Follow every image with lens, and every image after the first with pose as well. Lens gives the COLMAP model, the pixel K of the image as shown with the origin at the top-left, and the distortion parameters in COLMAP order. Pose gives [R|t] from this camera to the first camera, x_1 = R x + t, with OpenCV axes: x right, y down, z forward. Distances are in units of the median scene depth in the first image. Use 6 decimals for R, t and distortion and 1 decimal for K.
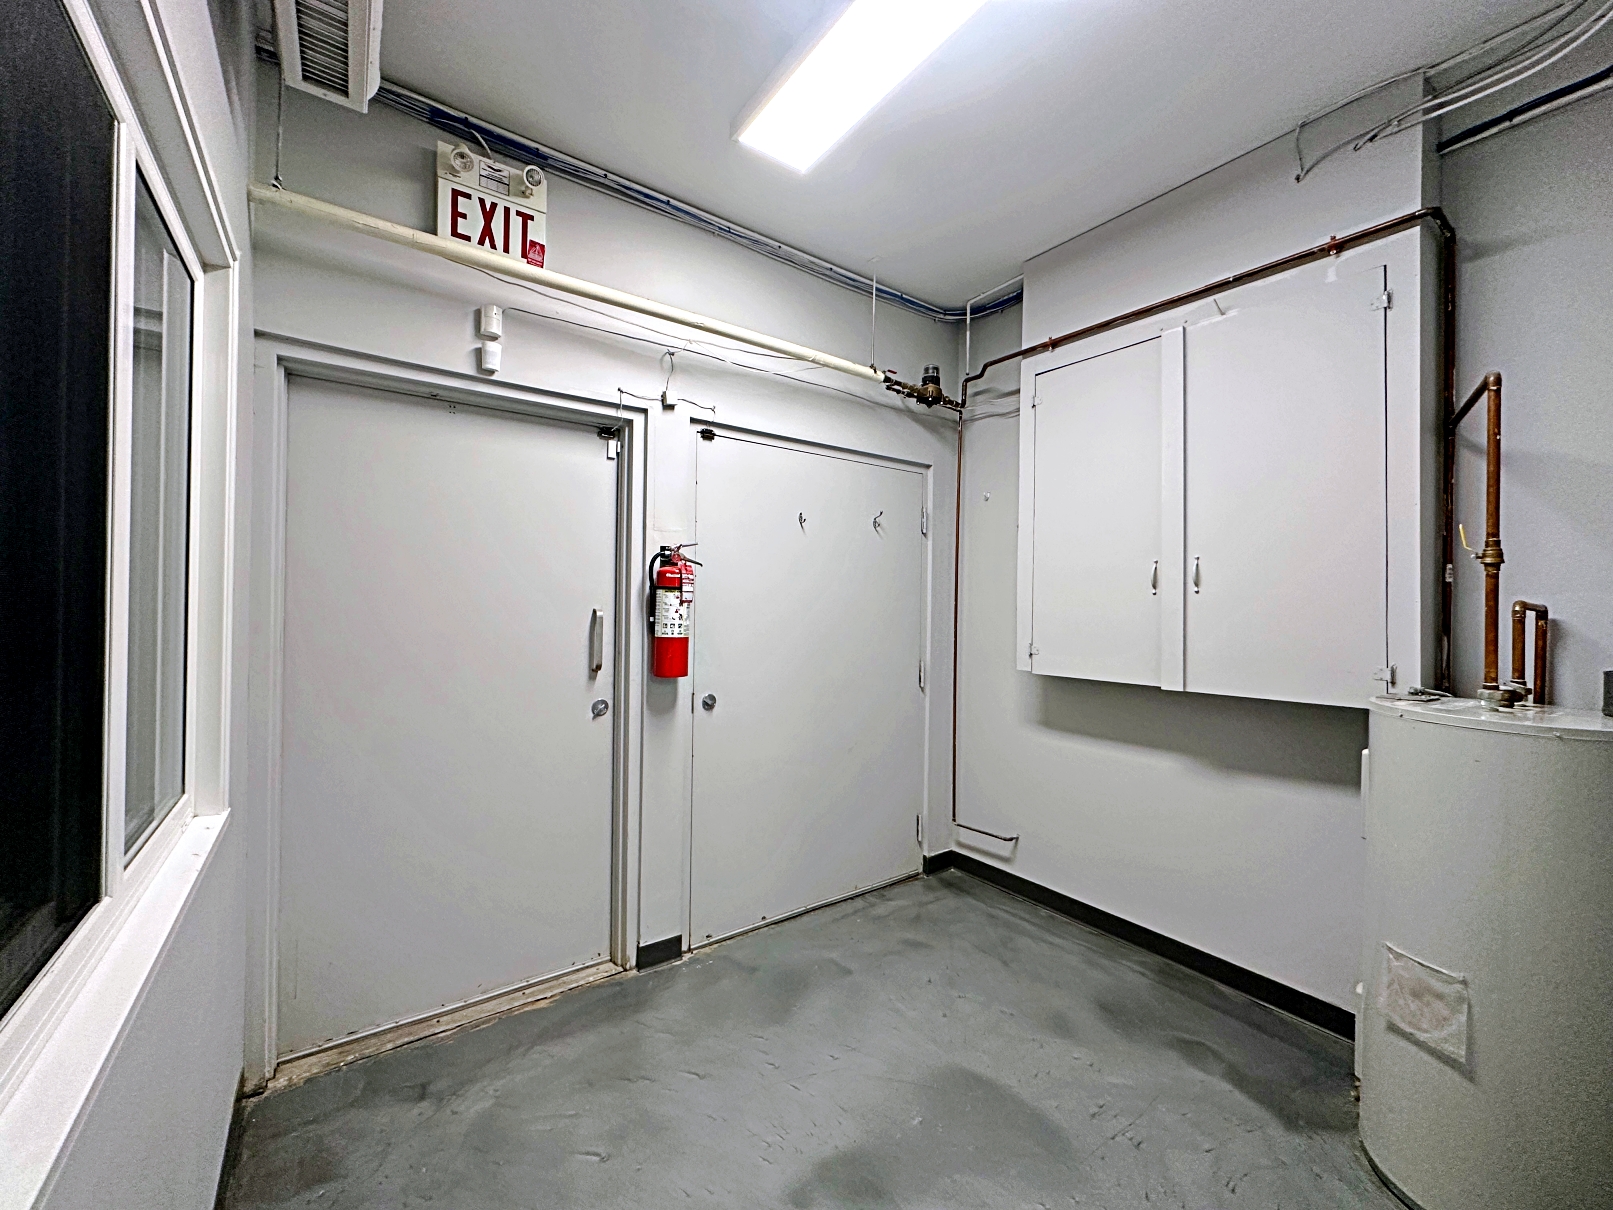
lens RADIAL K [[642.4, 0, 805.6], [0, 642.4, 602.1], [0, 0, 1]] dist [-0.001260, 0.000393]
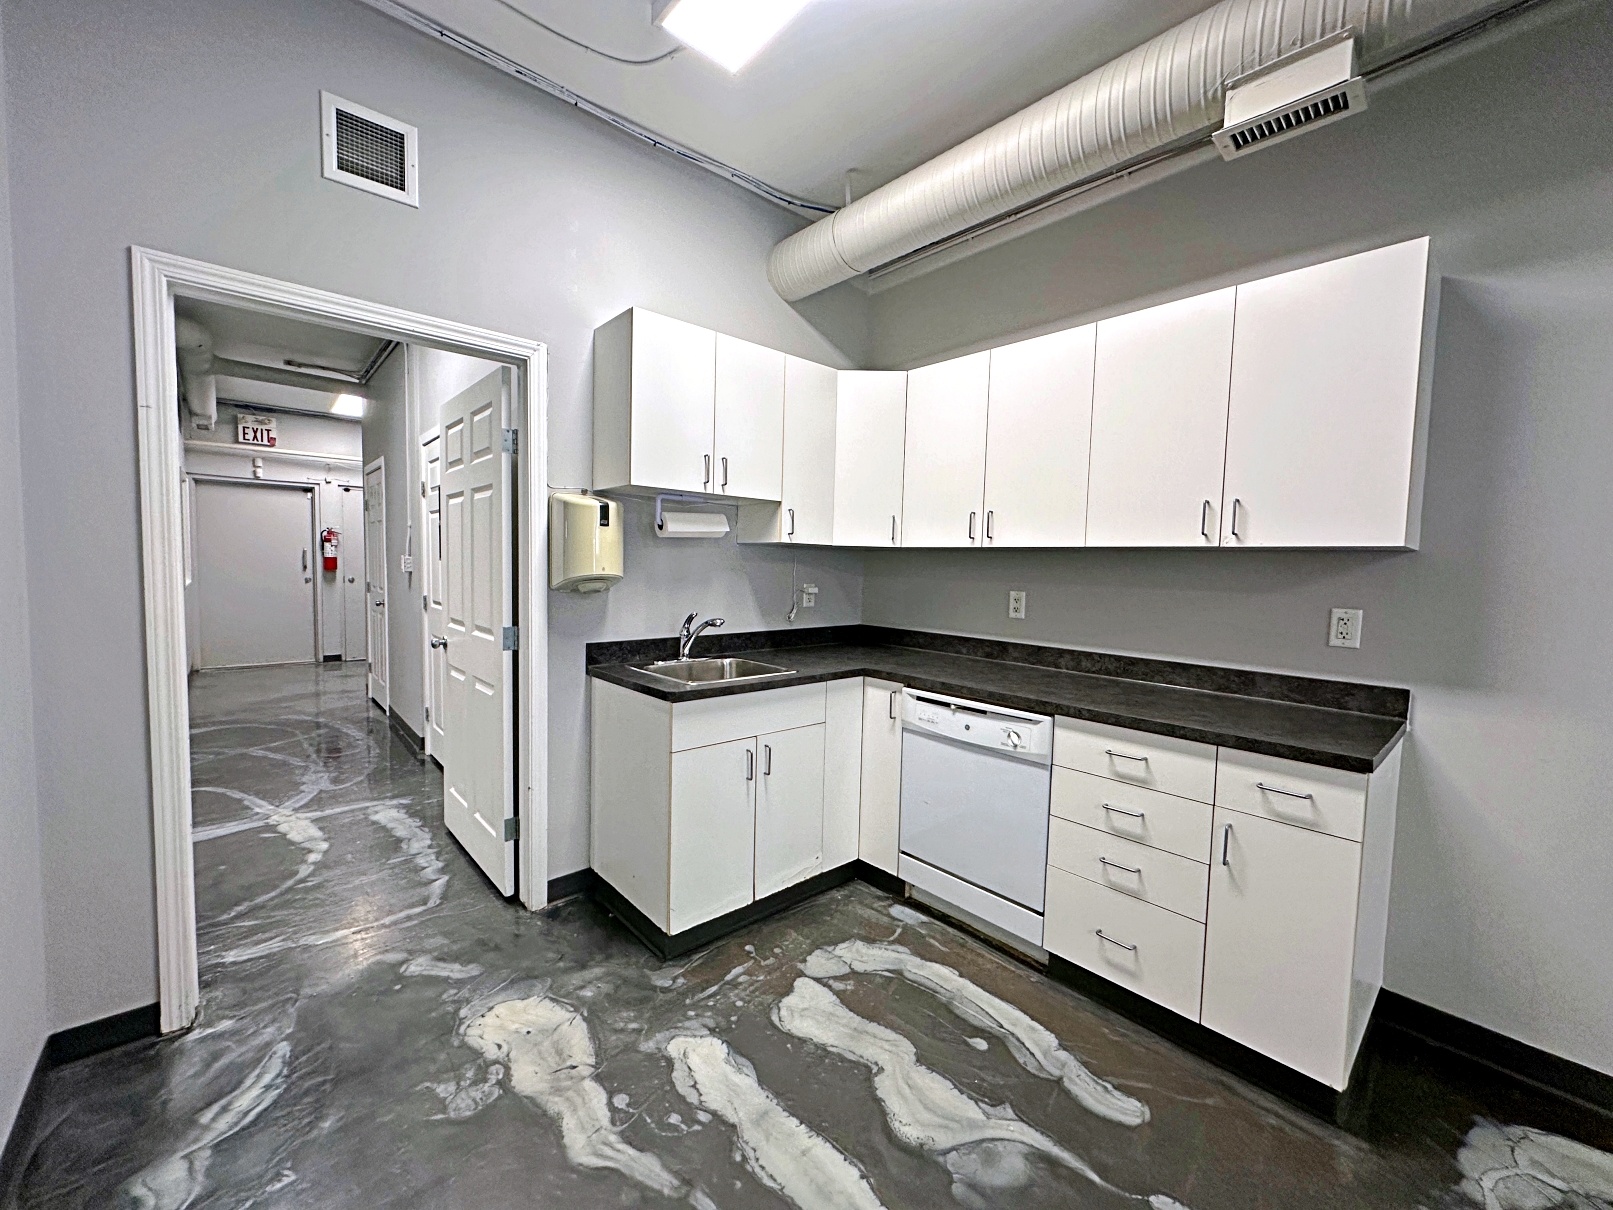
lens RADIAL K [[639.8, 0, 806.1], [0, 639.8, 603.6], [0, 0, 1]] dist [-0.002439, -0.000326]
pose [[0.994466, 0.001088, 0.105058, 1.836444], [-0.008049, 0.997796, 0.065860, 0.058356], [-0.104755, -0.066341, 0.992283, -2.437645]]
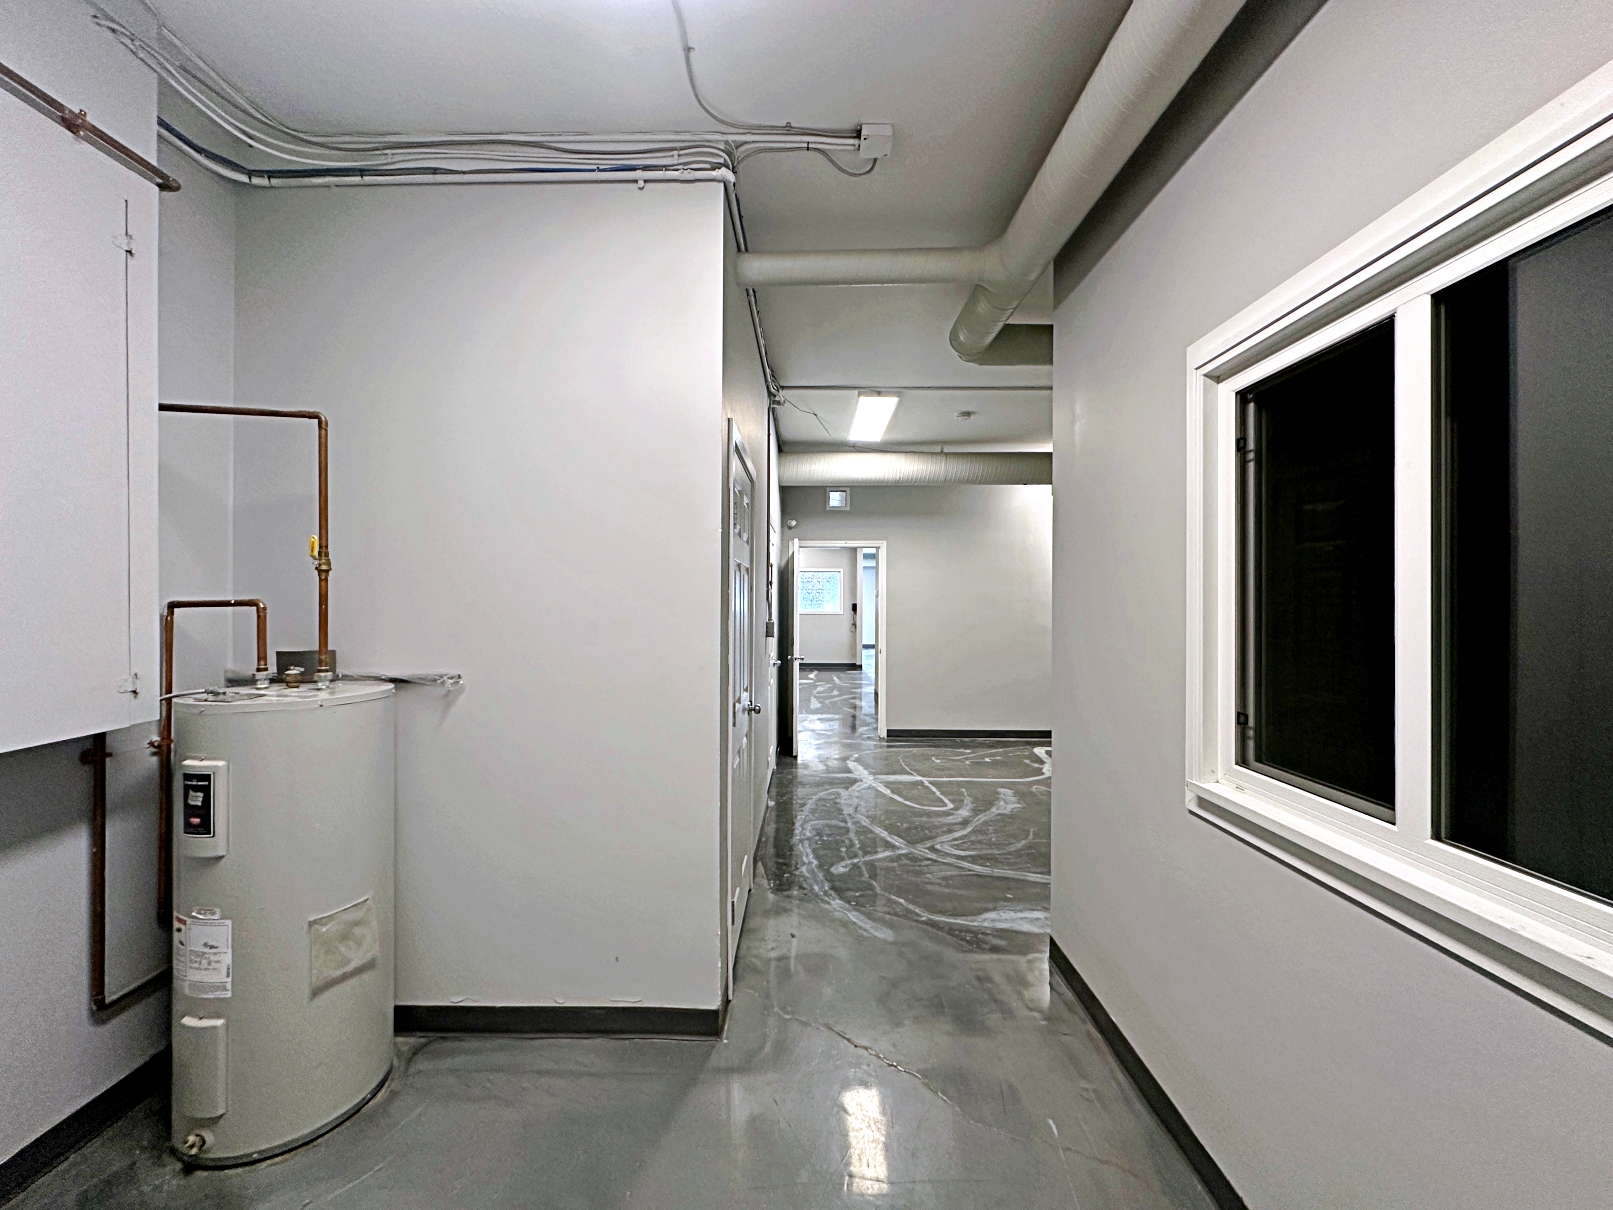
lens RADIAL K [[642.4, 0, 805.6], [0, 642.4, 602.1], [0, 0, 1]] dist [-0.001260, 0.000393]
pose [[-0.805780, -0.020156, 0.591873, -0.253713], [-0.018218, 0.999791, 0.009247, -0.015827], [-0.591935, -0.003332, -0.805979, 0.908111]]
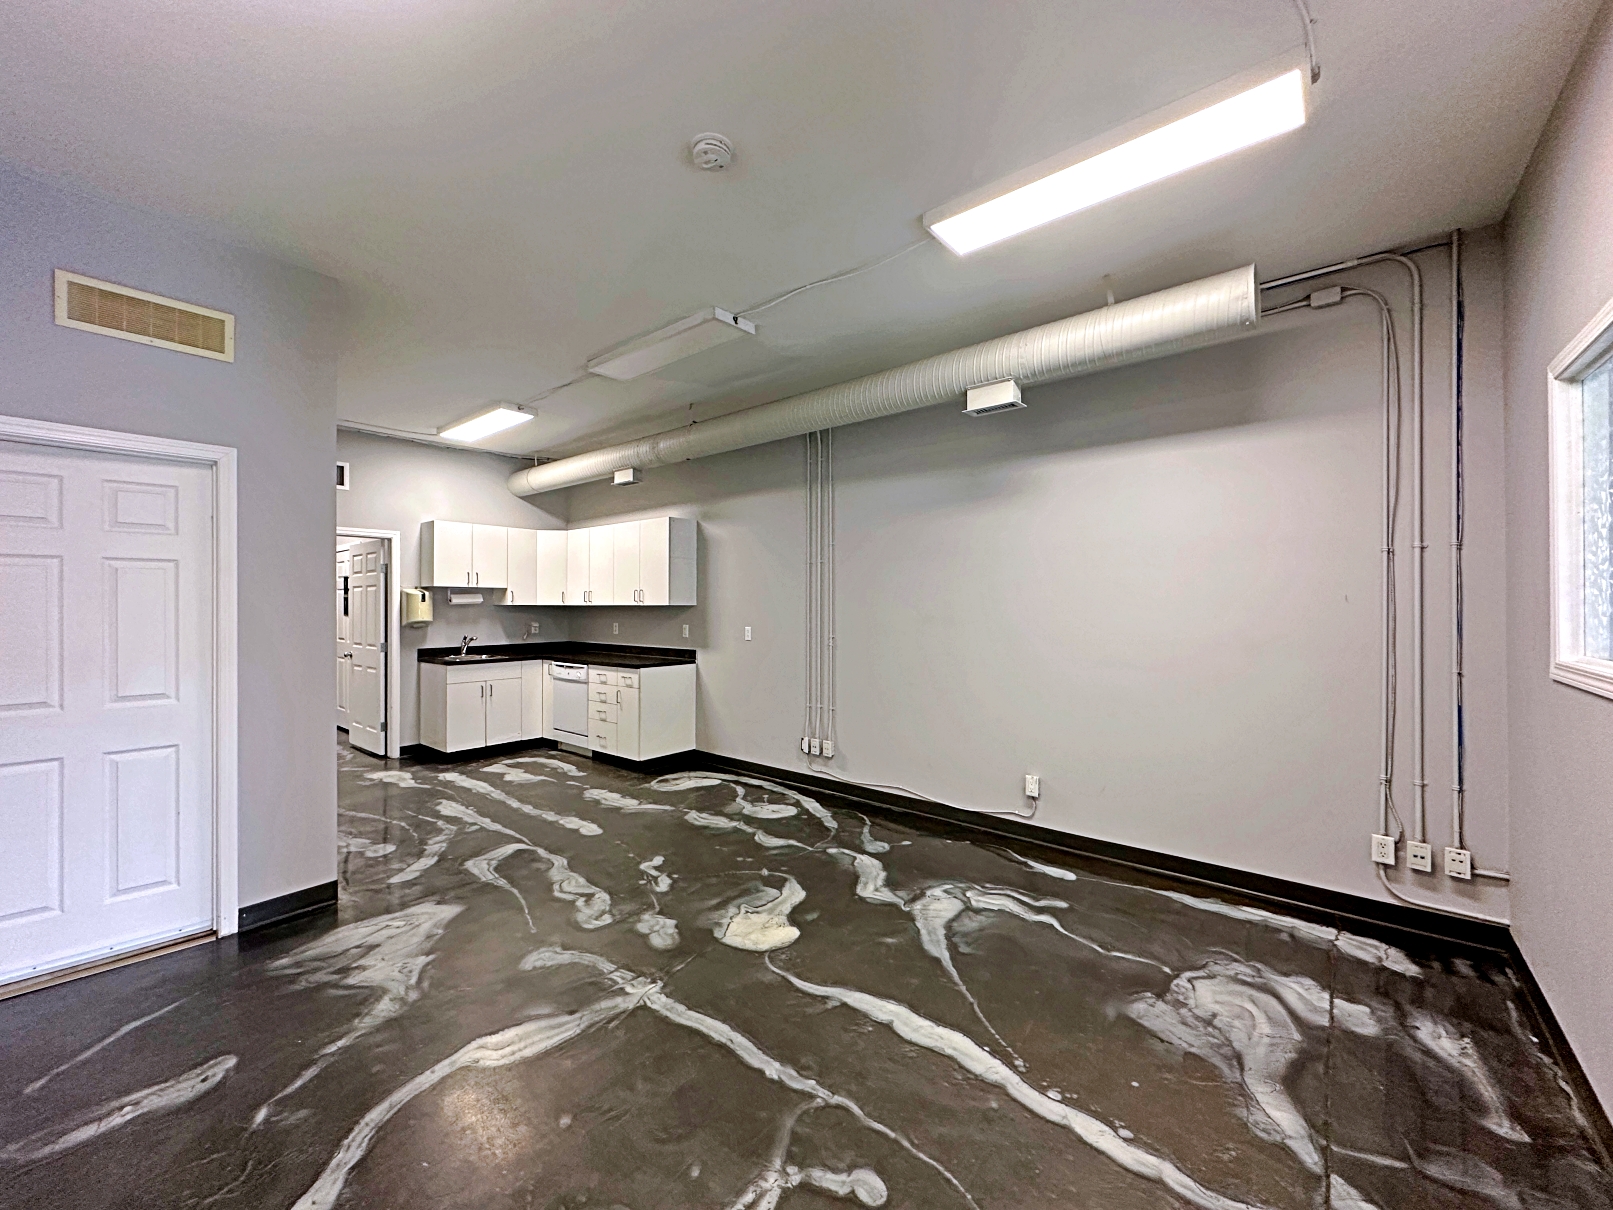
lens RADIAL K [[639.8, 0, 806.1], [0, 639.8, 603.6], [0, 0, 1]] dist [-0.002439, -0.000326]
pose [[0.968407, -0.016987, 0.248794, 2.459441], [0.017143, 0.999852, 0.001538, 0.036239], [-0.248783, 0.002775, 0.968555, -4.225635]]
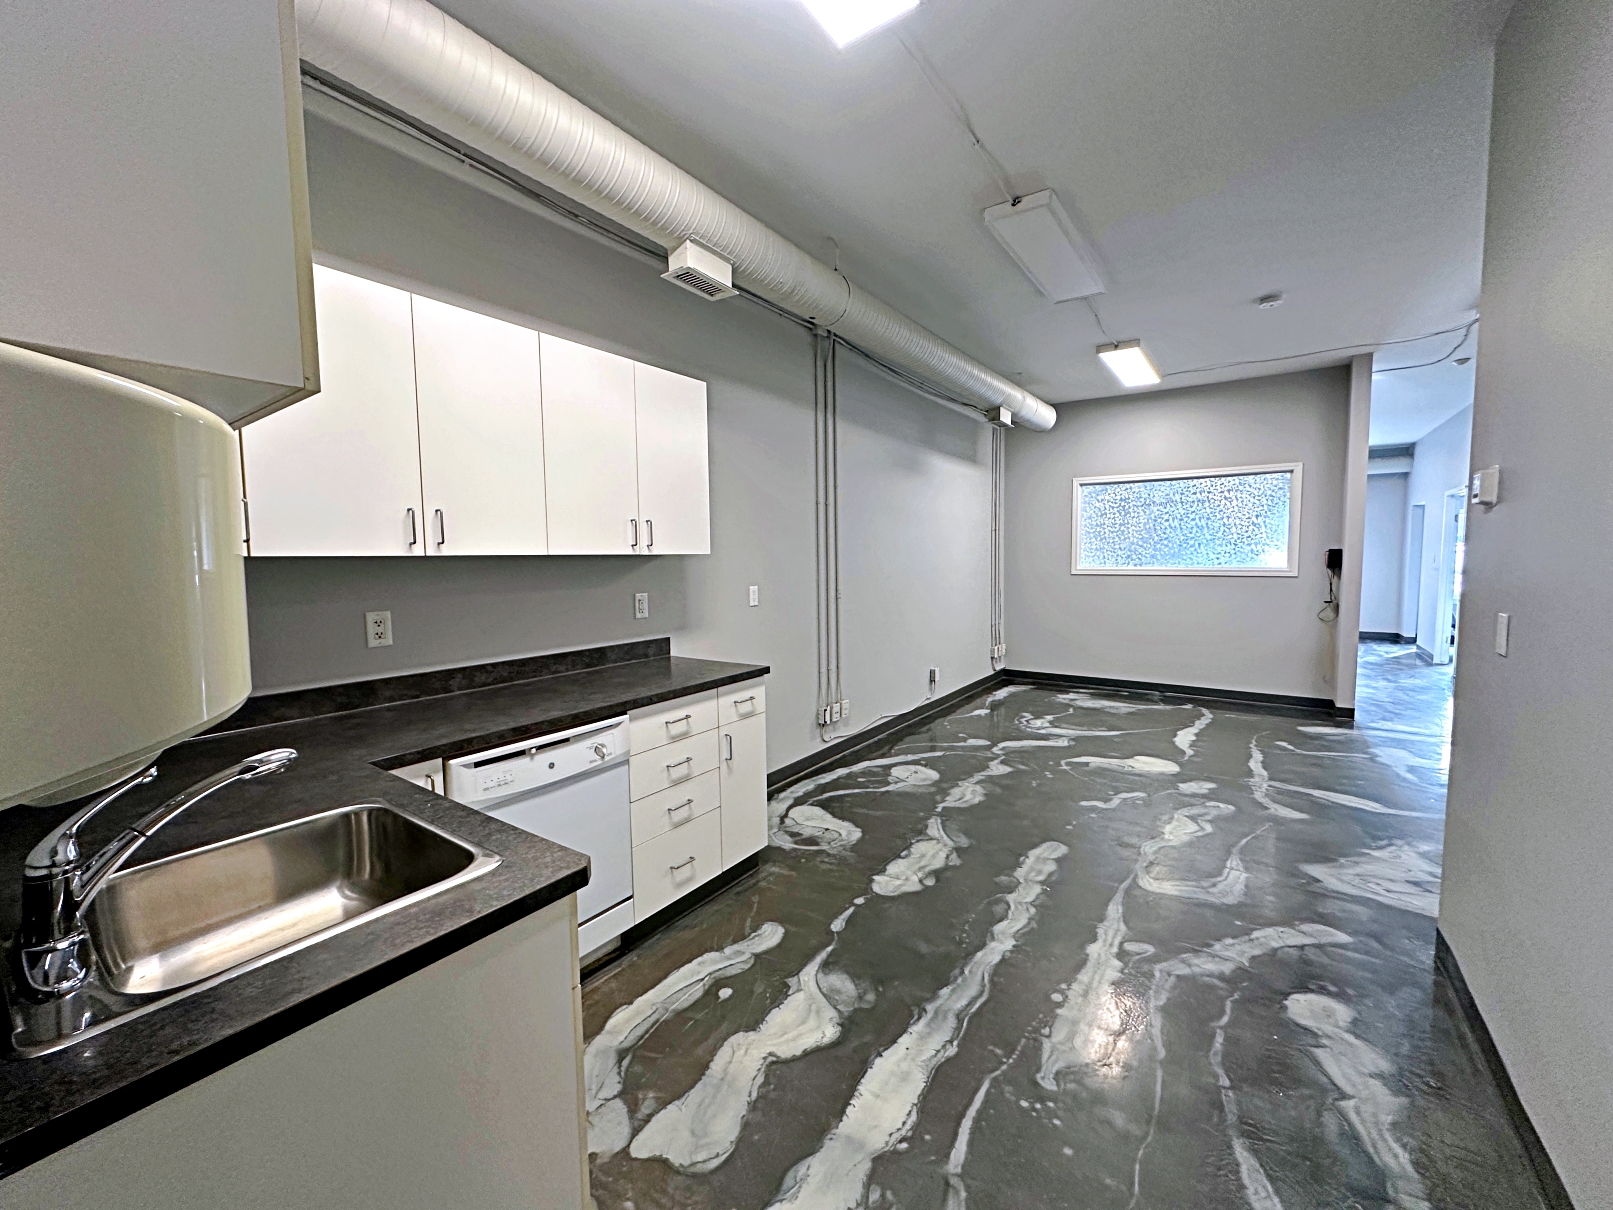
lens RADIAL K [[642.4, 0, 805.6], [0, 642.4, 602.1], [0, 0, 1]] dist [-0.001260, 0.000393]
pose [[-0.320306, -0.082543, 0.943711, 1.307214], [0.004044, 0.996068, 0.088496, 0.020179], [-0.947306, 0.032162, -0.318713, -1.589253]]
